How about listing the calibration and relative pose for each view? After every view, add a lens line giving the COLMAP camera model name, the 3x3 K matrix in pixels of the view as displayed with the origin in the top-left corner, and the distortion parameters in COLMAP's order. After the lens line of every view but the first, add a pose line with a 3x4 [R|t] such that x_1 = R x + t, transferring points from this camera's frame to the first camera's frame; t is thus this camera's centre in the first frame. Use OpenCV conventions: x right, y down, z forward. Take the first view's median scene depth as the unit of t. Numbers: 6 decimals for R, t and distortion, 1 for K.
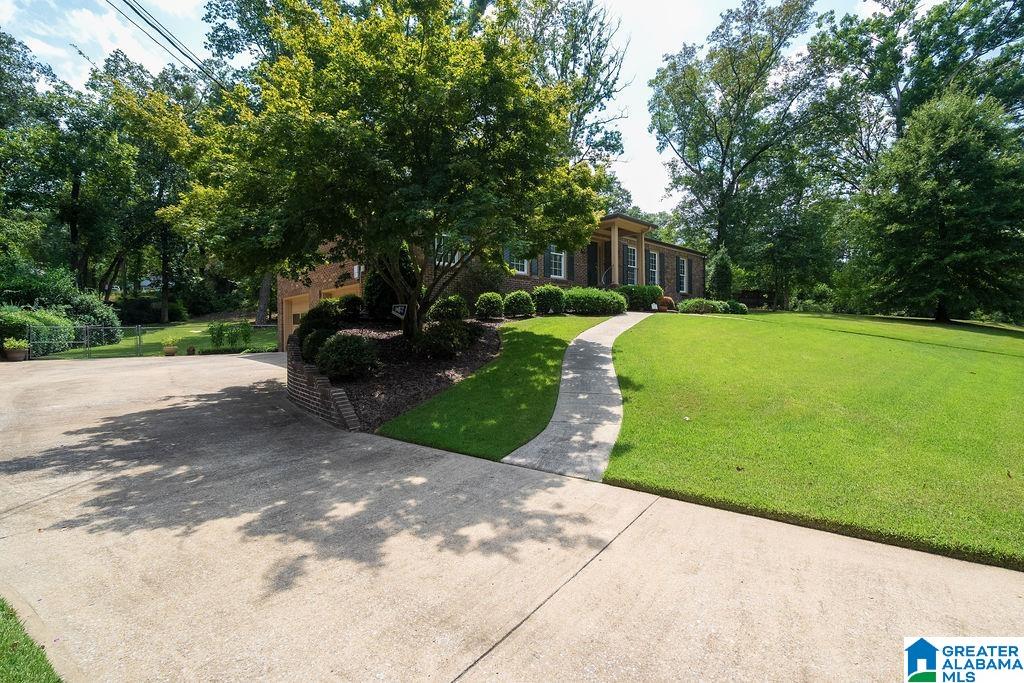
lens RADIAL K [[482.8, 0, 522.4], [0, 482.8, 338.9], [0, 0, 1]] dist [-0.020521, 0.001549]
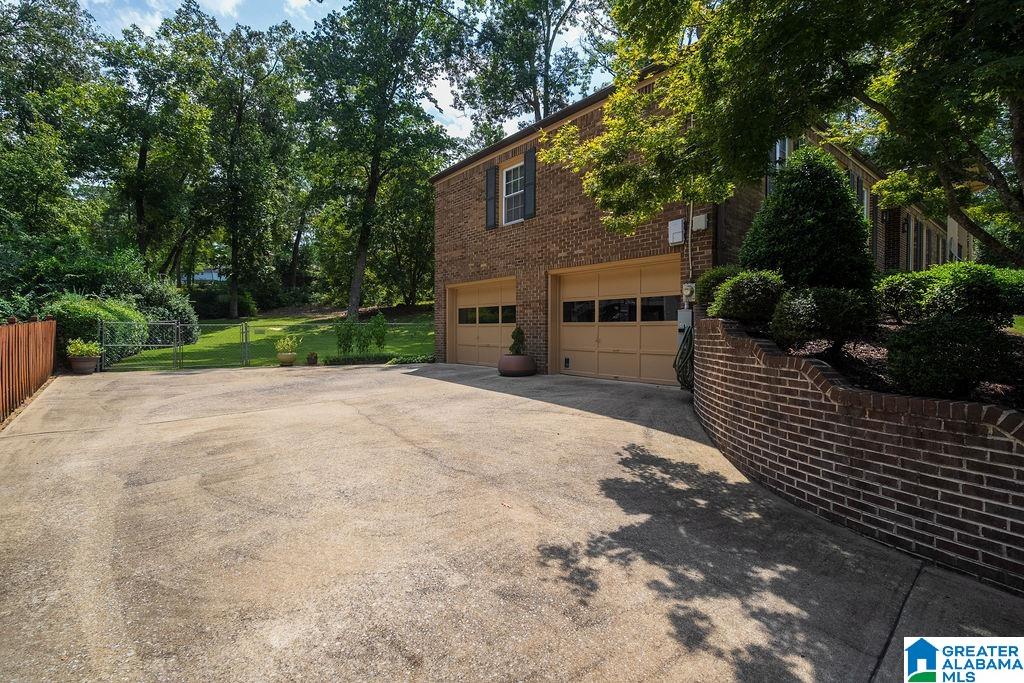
lens RADIAL K [[482.8, 0, 501.7], [0, 482.8, 339.5], [0, 0, 1]] dist [-0.020521, 0.001549]
pose [[0.996608, 0.016120, -0.080703, -0.283683], [-0.015857, 0.999867, 0.003897, -0.008761], [0.080755, -0.002604, 0.996731, 0.249603]]
